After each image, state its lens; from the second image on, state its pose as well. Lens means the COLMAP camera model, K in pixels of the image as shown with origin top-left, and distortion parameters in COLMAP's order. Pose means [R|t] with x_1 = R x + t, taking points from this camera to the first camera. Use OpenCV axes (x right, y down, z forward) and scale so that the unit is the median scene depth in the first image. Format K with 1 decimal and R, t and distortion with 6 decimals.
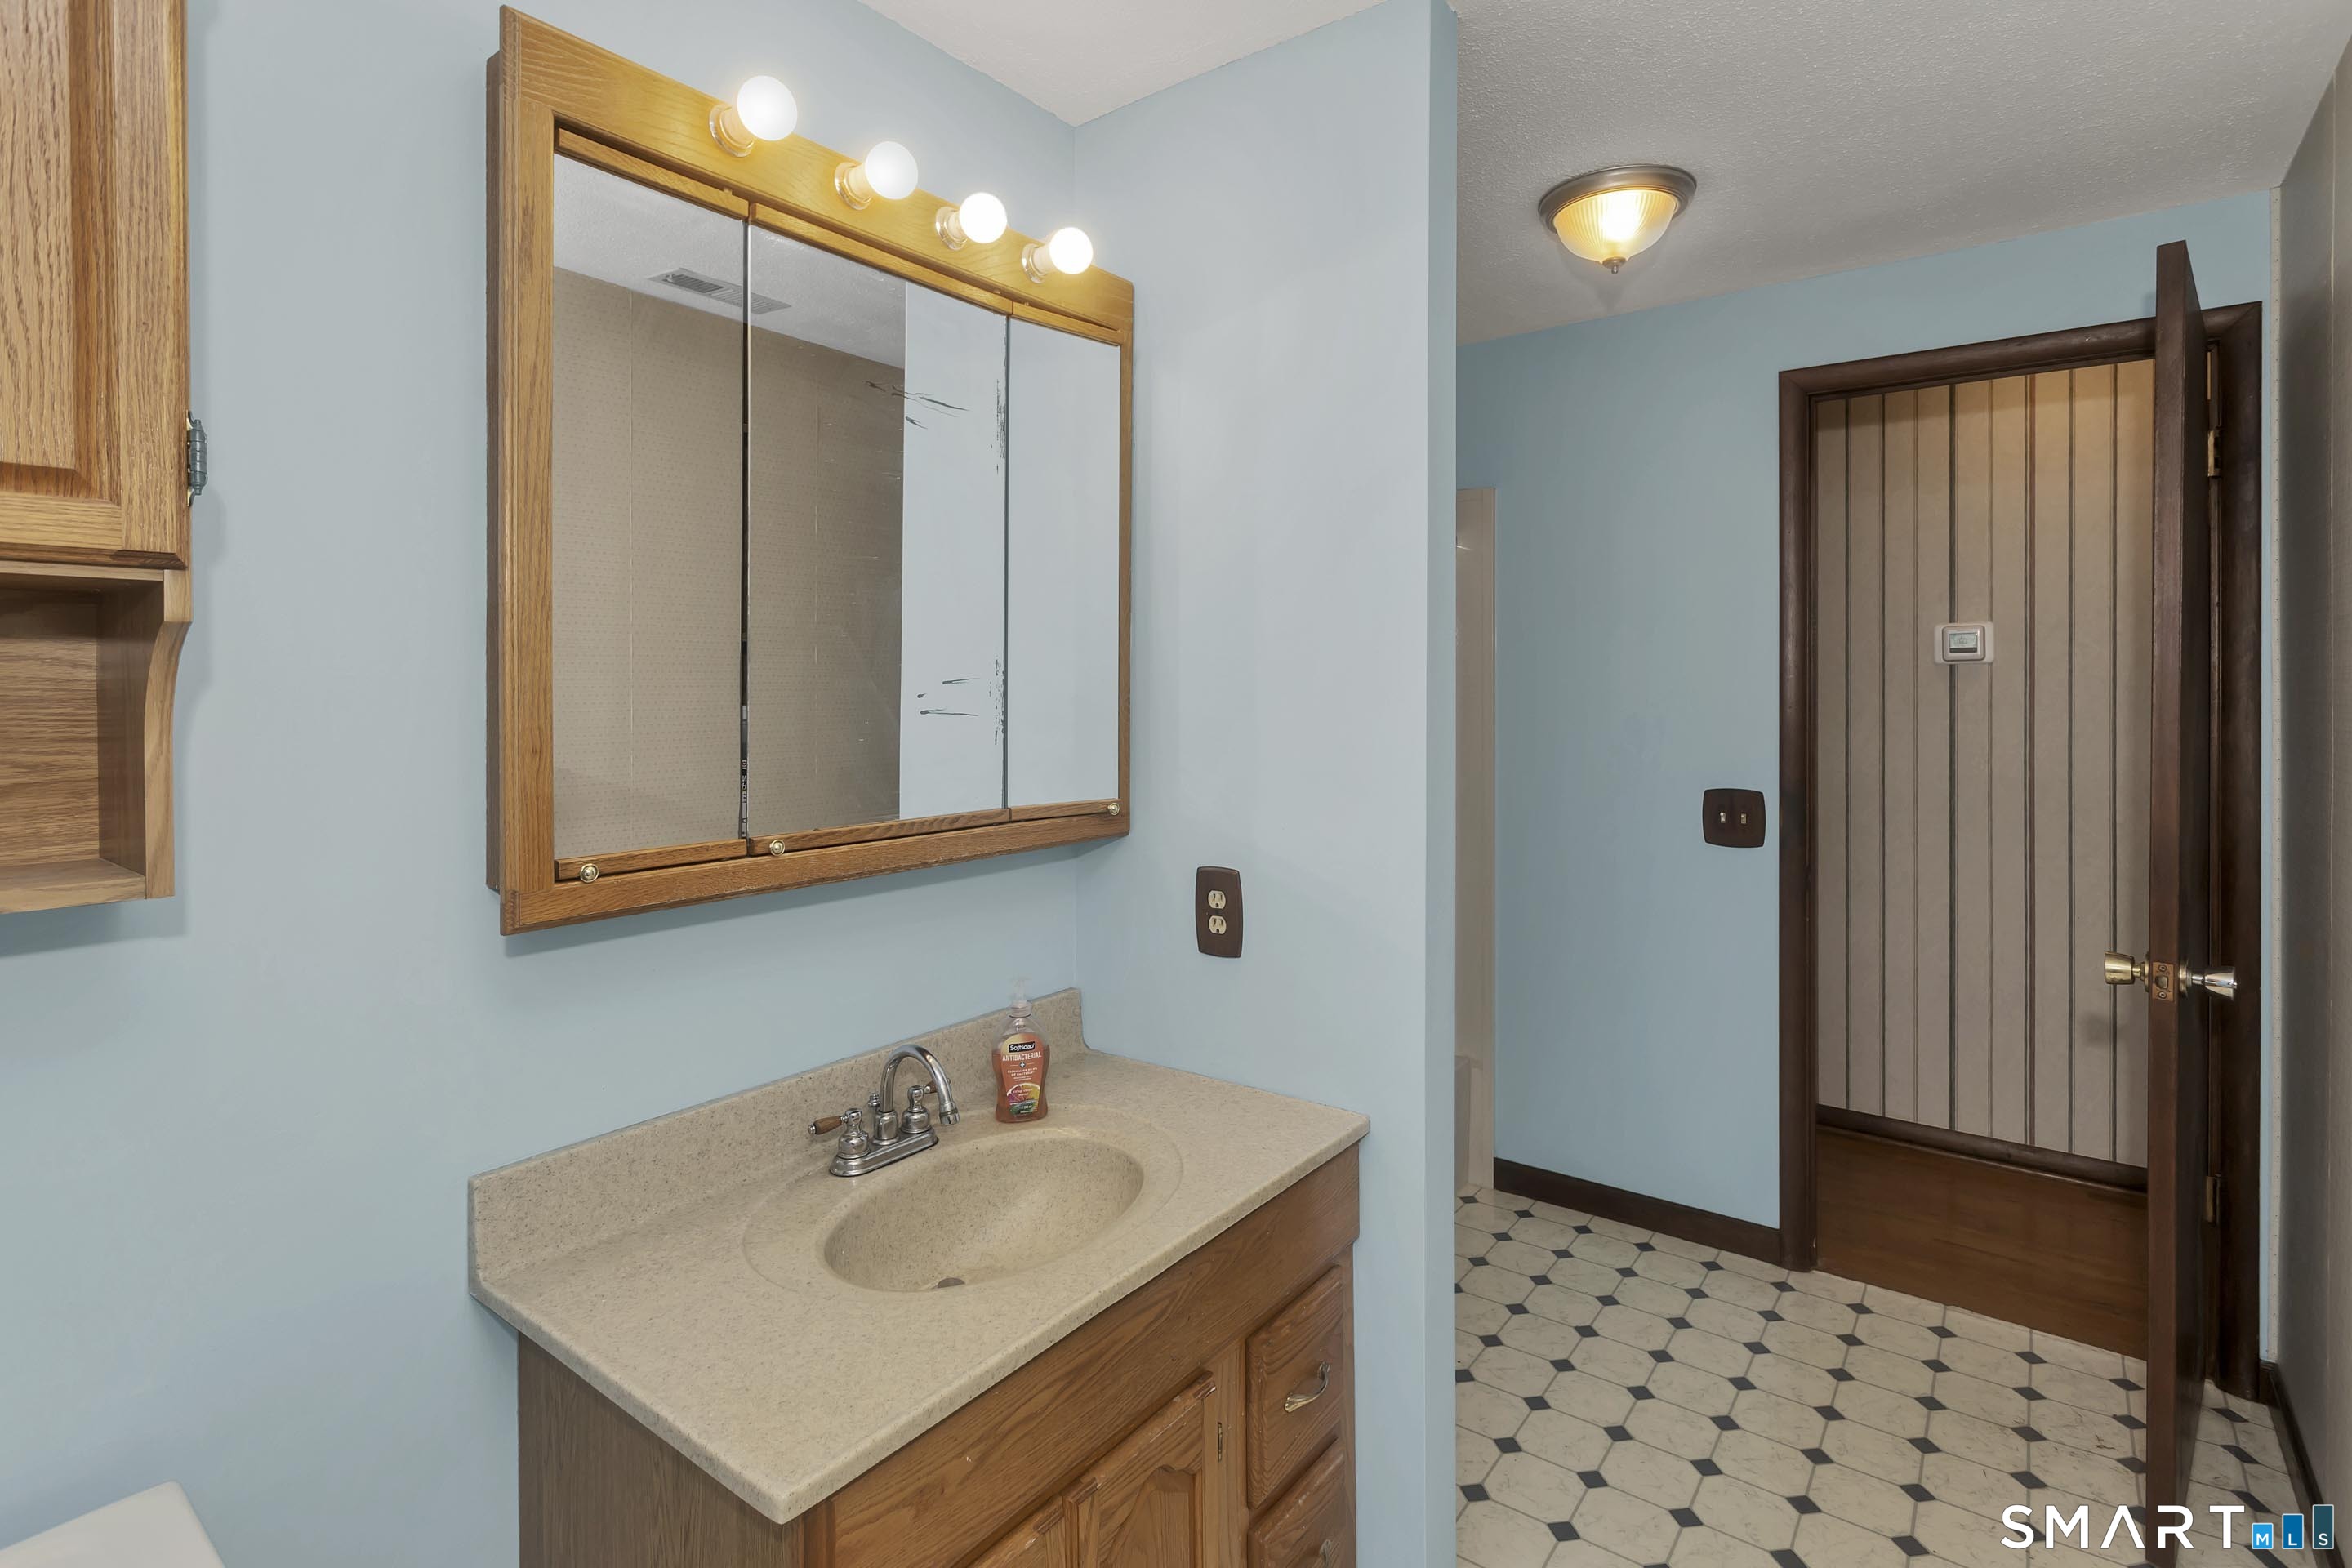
lens RADIAL K [[1140.1, 0, 1215.1], [0, 1140.1, 694.8], [0, 0, 1]] dist [-0.003701, 0.003919]
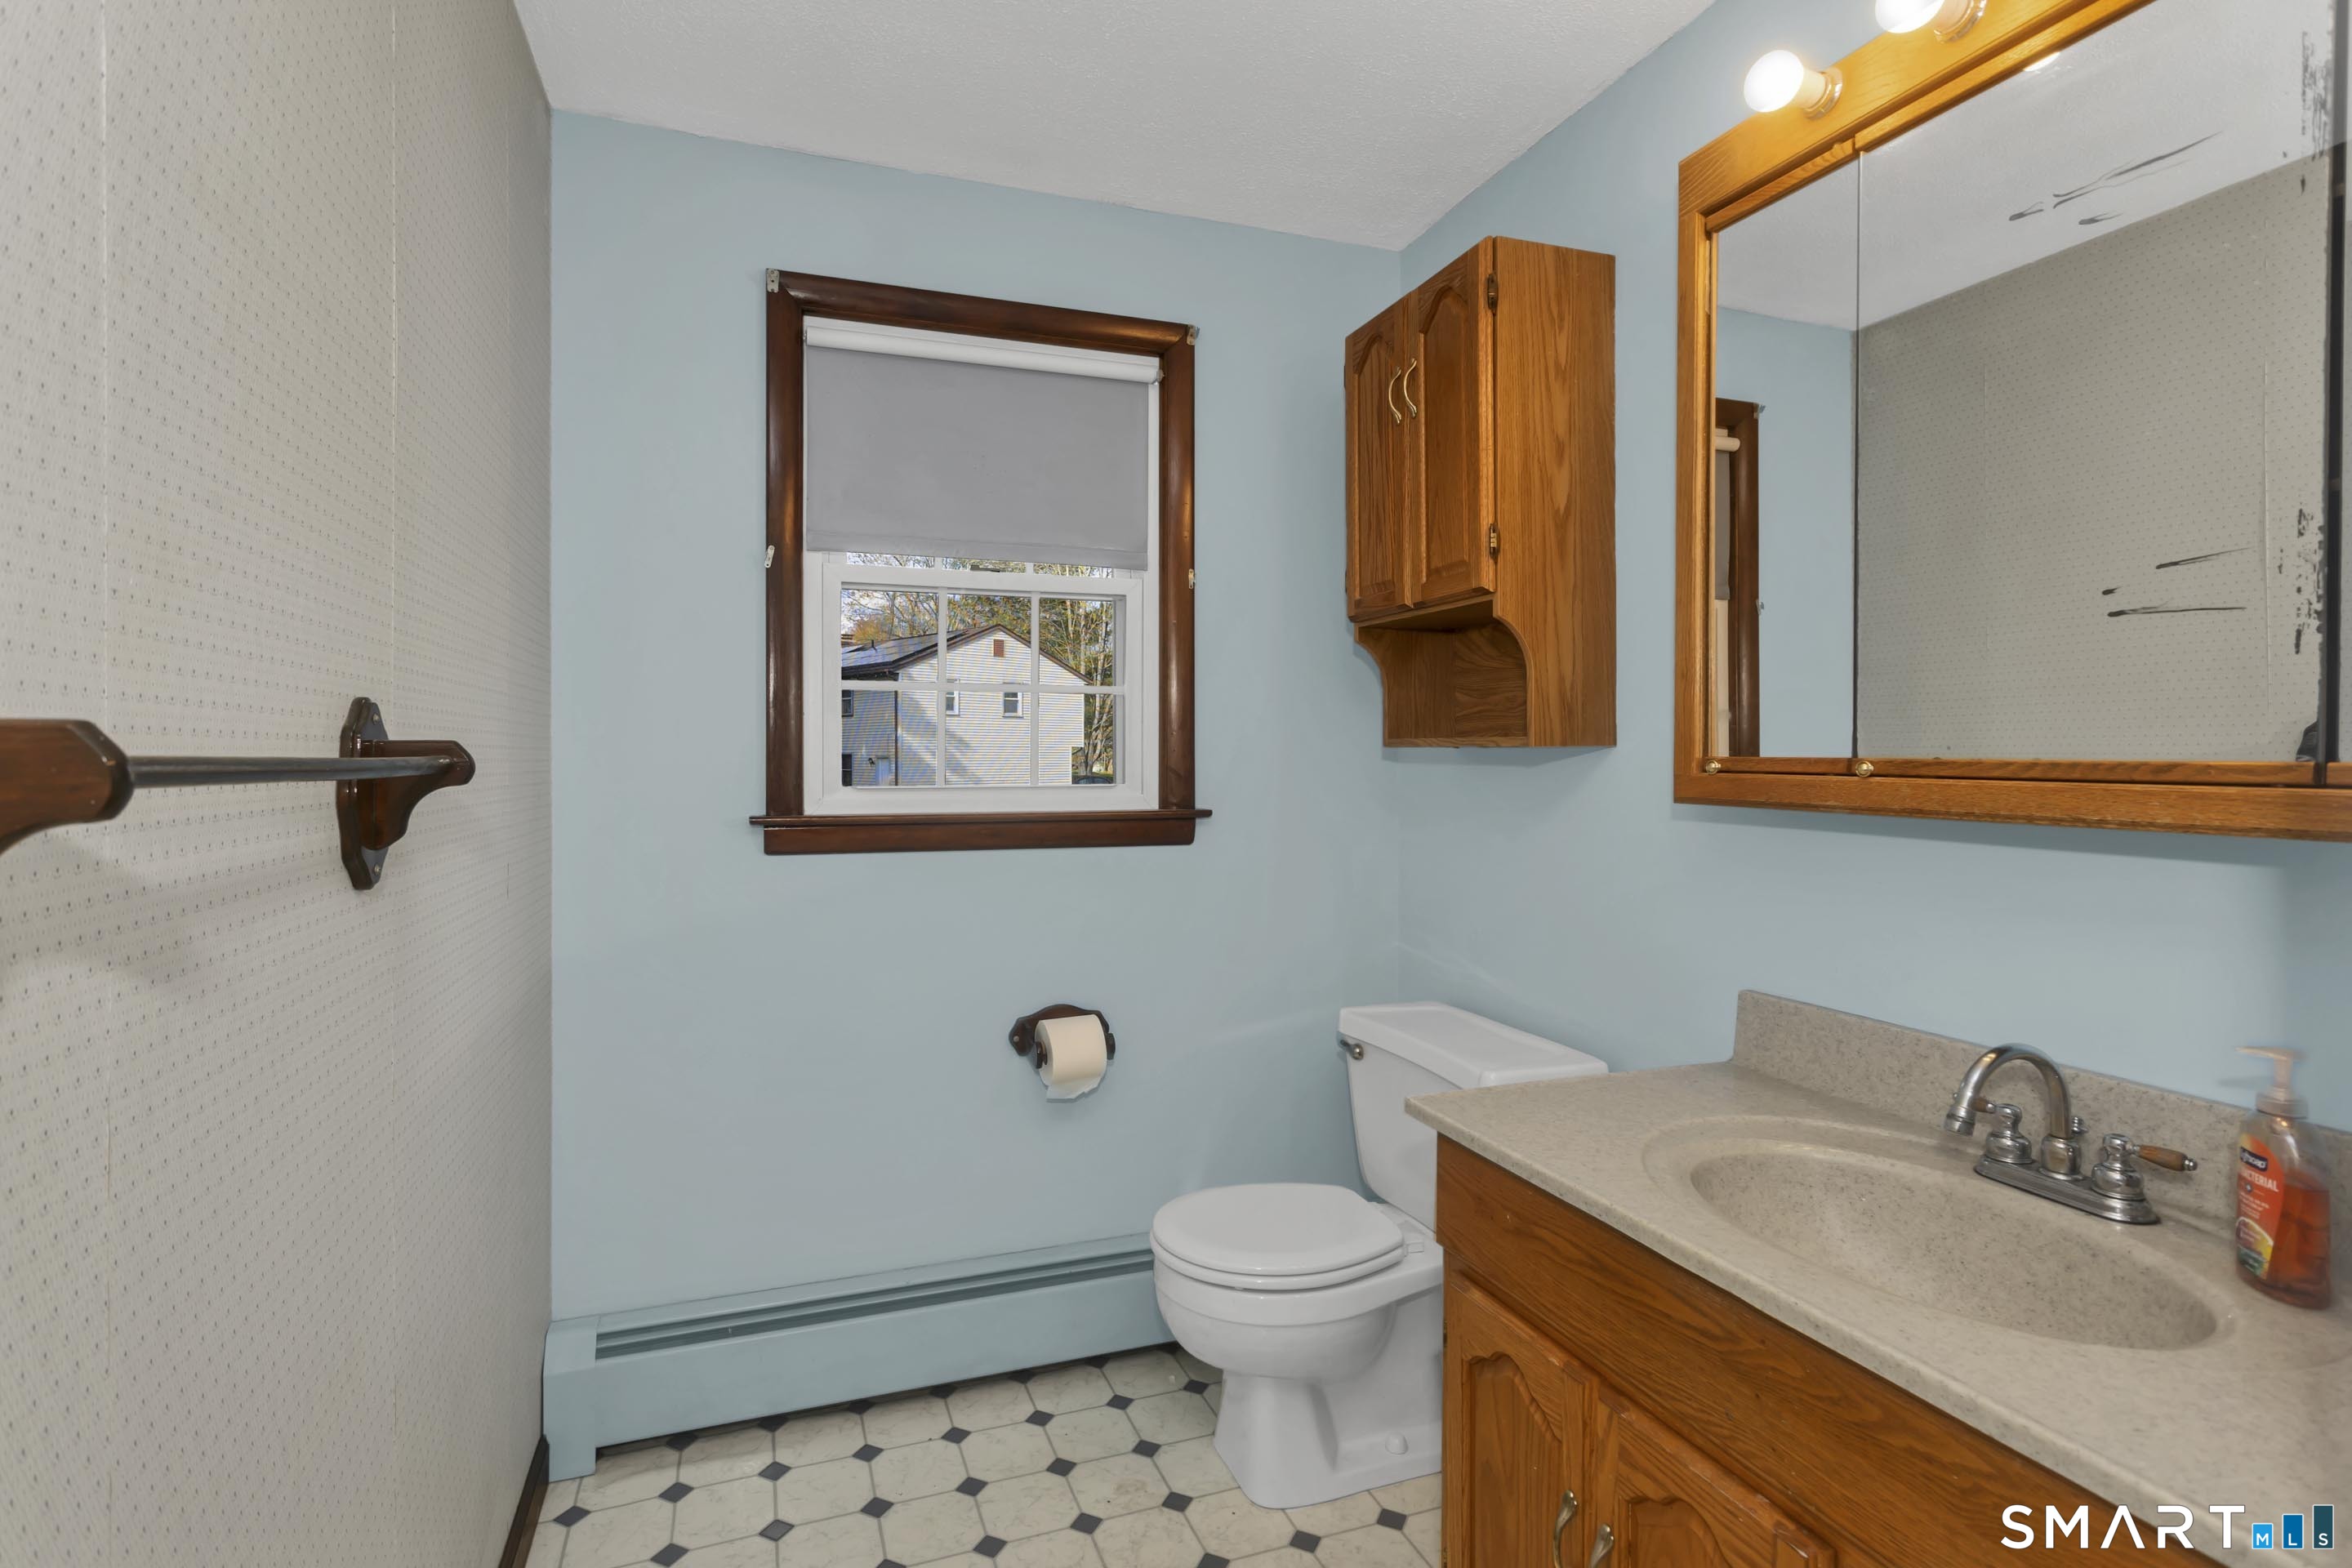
lens RADIAL K [[1140.1, 0, 1176.1], [0, 1140.1, 764.9], [0, 0, 1]] dist [-0.003701, 0.003919]
pose [[-0.557067, 0.008615, -0.830423, 0.791865], [-0.005203, 0.999890, 0.013864, 0.122425], [0.830451, 0.012044, -0.556961, 1.075527]]
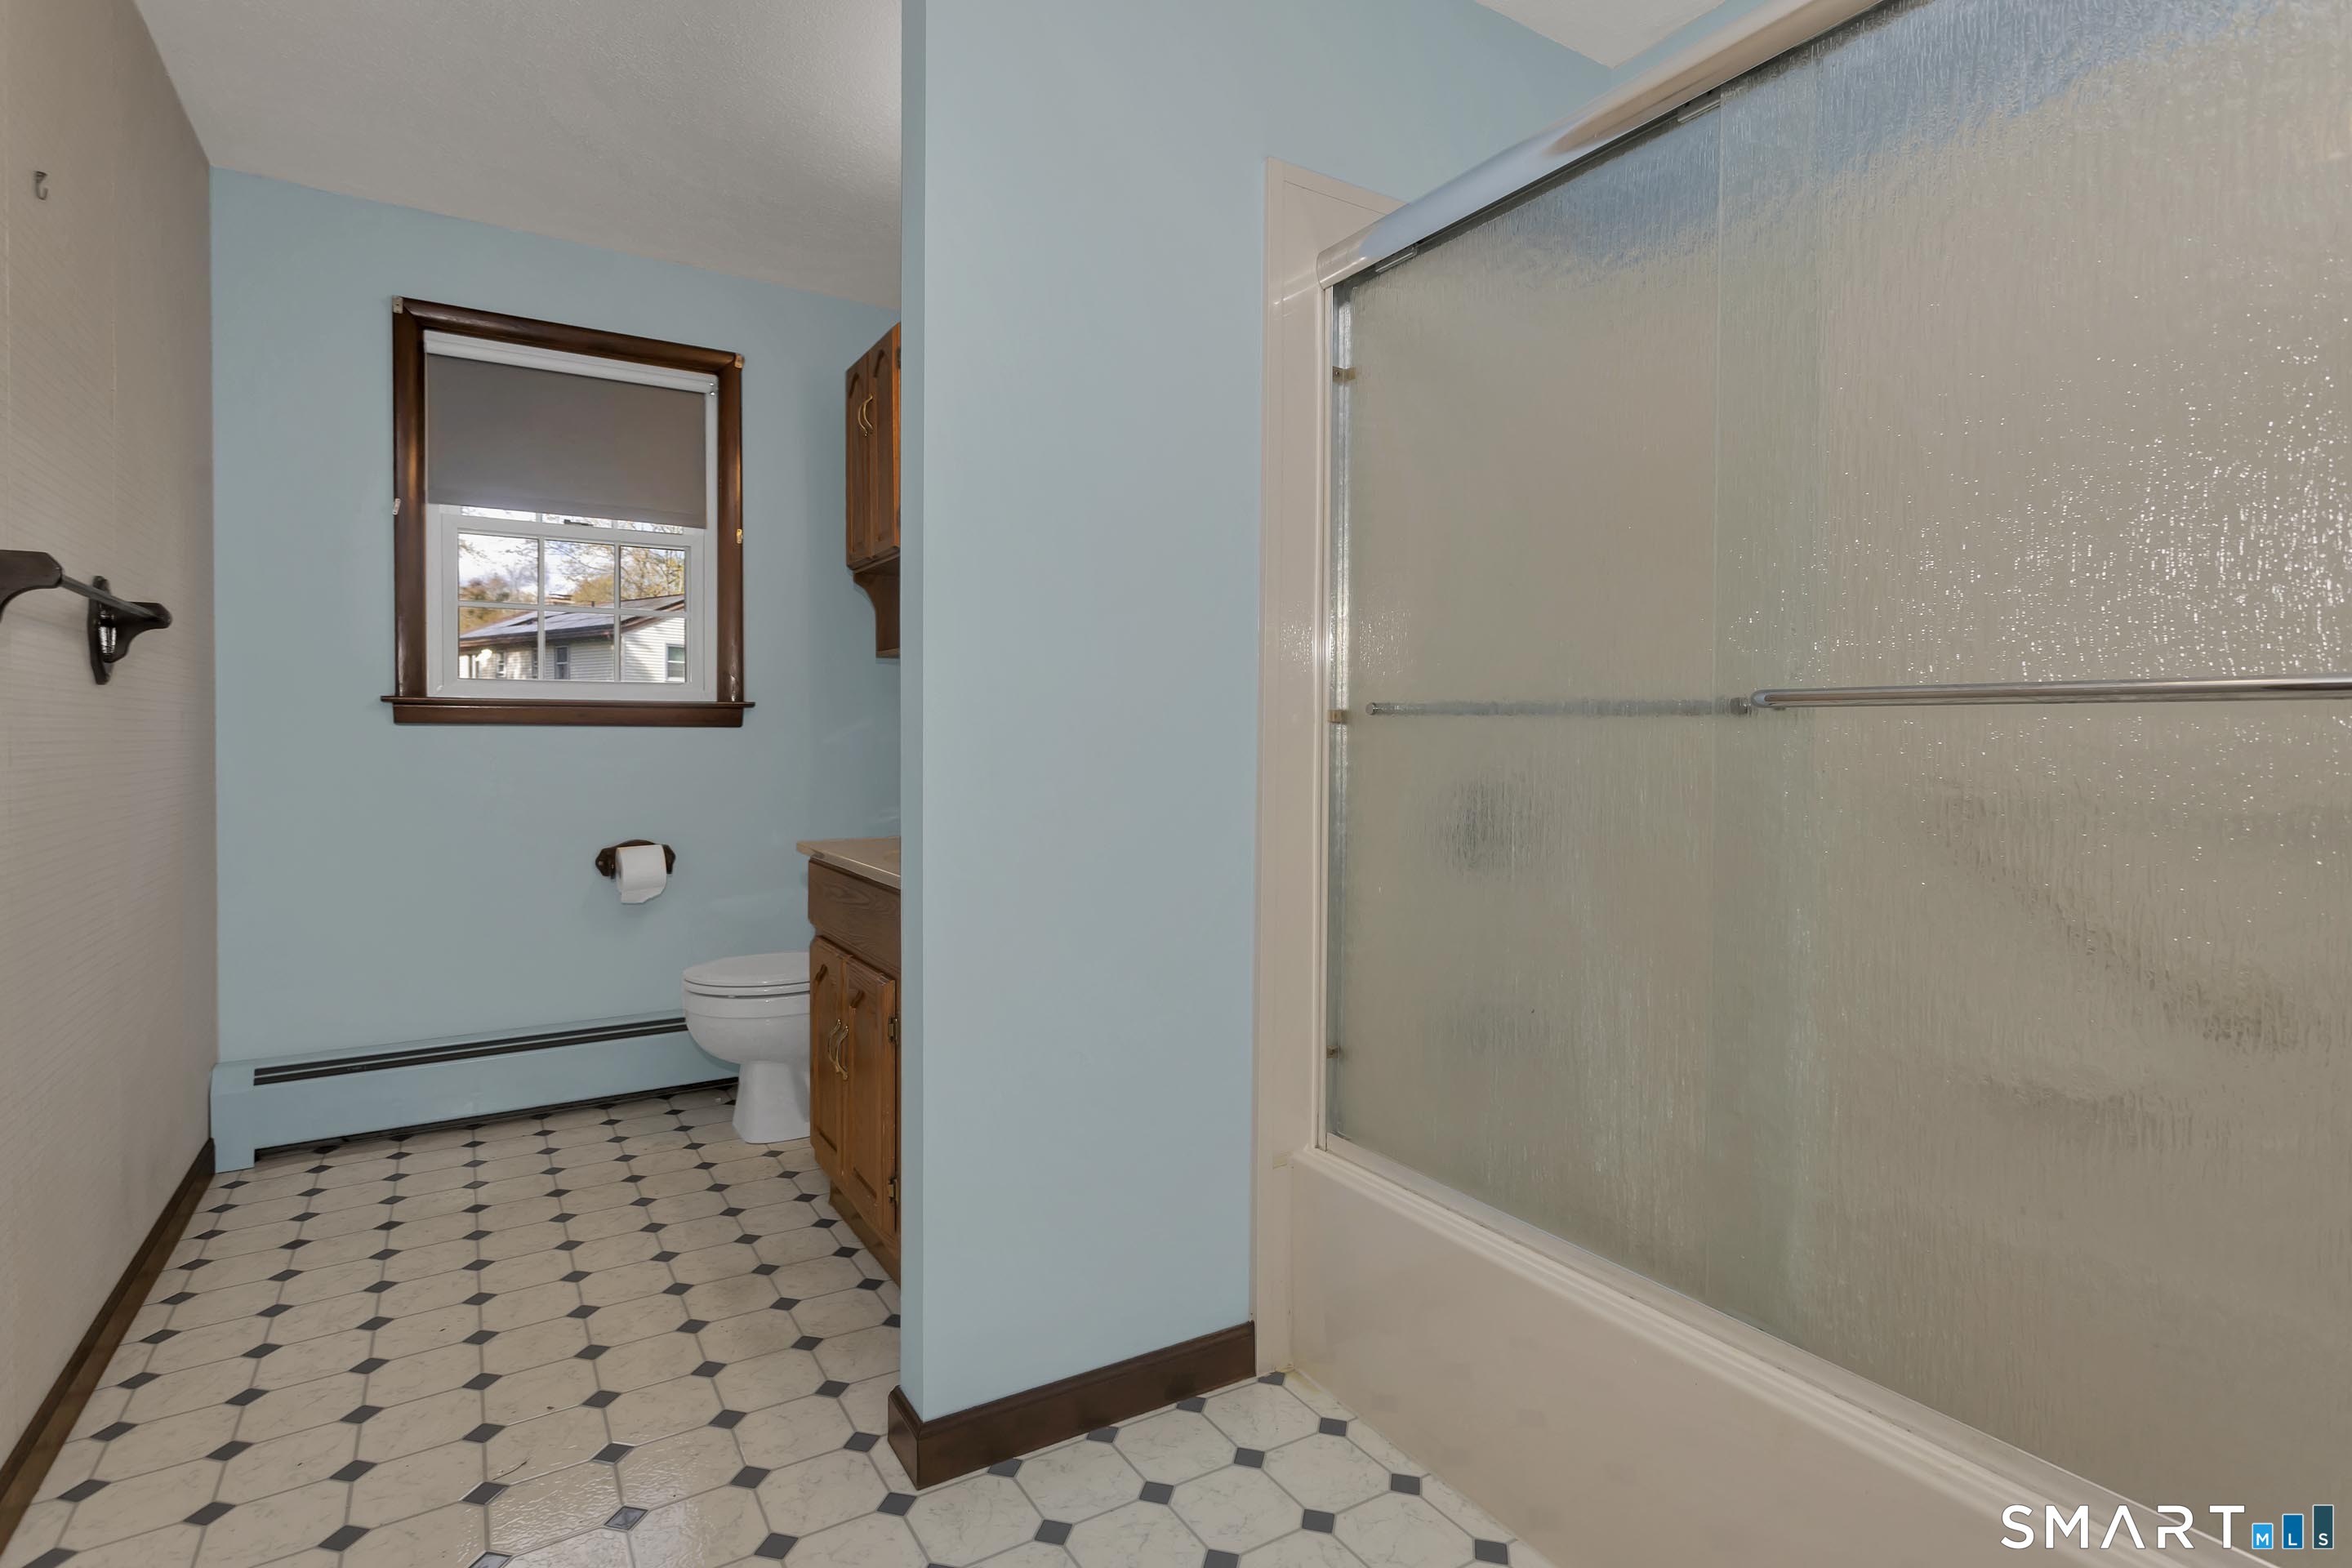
lens RADIAL K [[1140.1, 0, 1164.4], [0, 1140.1, 751.4], [0, 0, 1]] dist [-0.003701, 0.003919]
pose [[-0.378395, 0.016932, -0.925489, 1.230241], [-0.011784, 0.999664, 0.023107, 0.251463], [0.925569, 0.019649, -0.378068, 1.866763]]
